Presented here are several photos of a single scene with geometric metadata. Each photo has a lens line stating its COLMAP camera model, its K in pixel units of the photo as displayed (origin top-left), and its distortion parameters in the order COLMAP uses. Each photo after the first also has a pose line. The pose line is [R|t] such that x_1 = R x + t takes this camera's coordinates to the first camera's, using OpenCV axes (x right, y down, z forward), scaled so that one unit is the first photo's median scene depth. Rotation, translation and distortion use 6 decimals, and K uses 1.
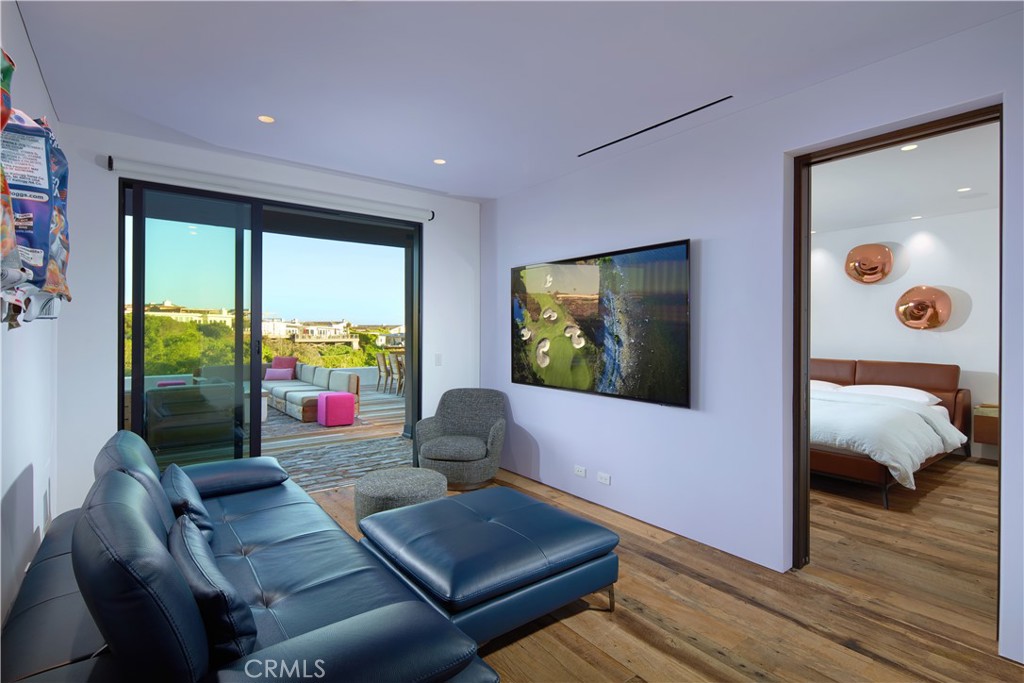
lens RADIAL K [[493.3, 0, 511.0], [0, 493.3, 334.7], [0, 0, 1]] dist [-0.003441, -0.000866]
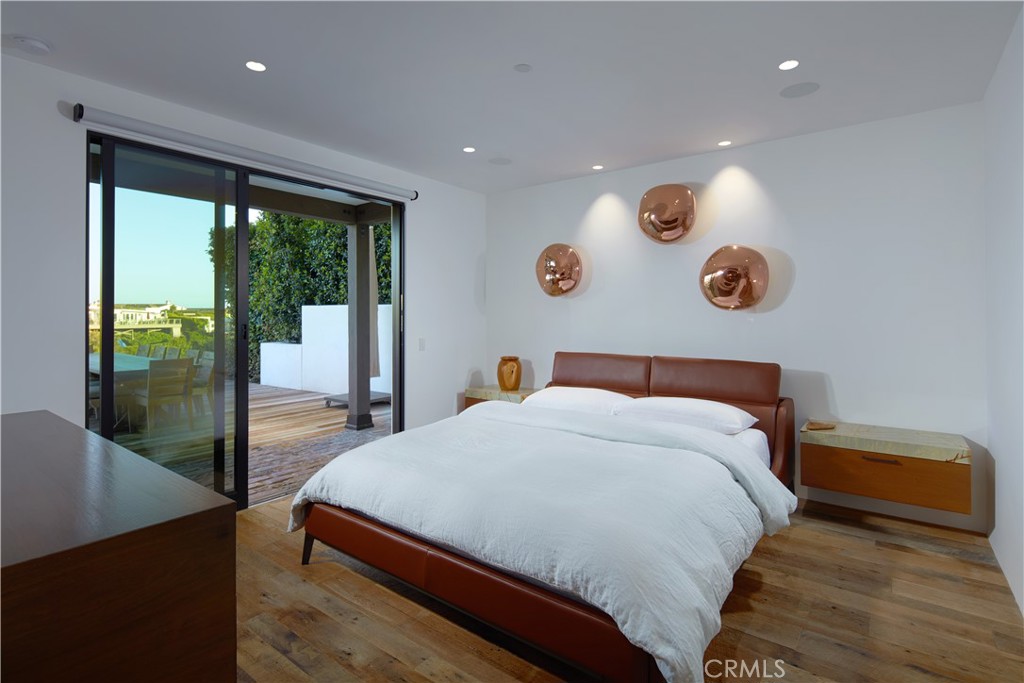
lens RADIAL K [[493.3, 0, 525.9], [0, 493.3, 317.3], [0, 0, 1]] dist [-0.003441, -0.000866]
pose [[0.959620, -0.006714, 0.281221, 0.359144], [0.006860, 0.999976, 0.000465, -0.002439], [-0.281217, 0.001483, 0.959643, 0.415068]]
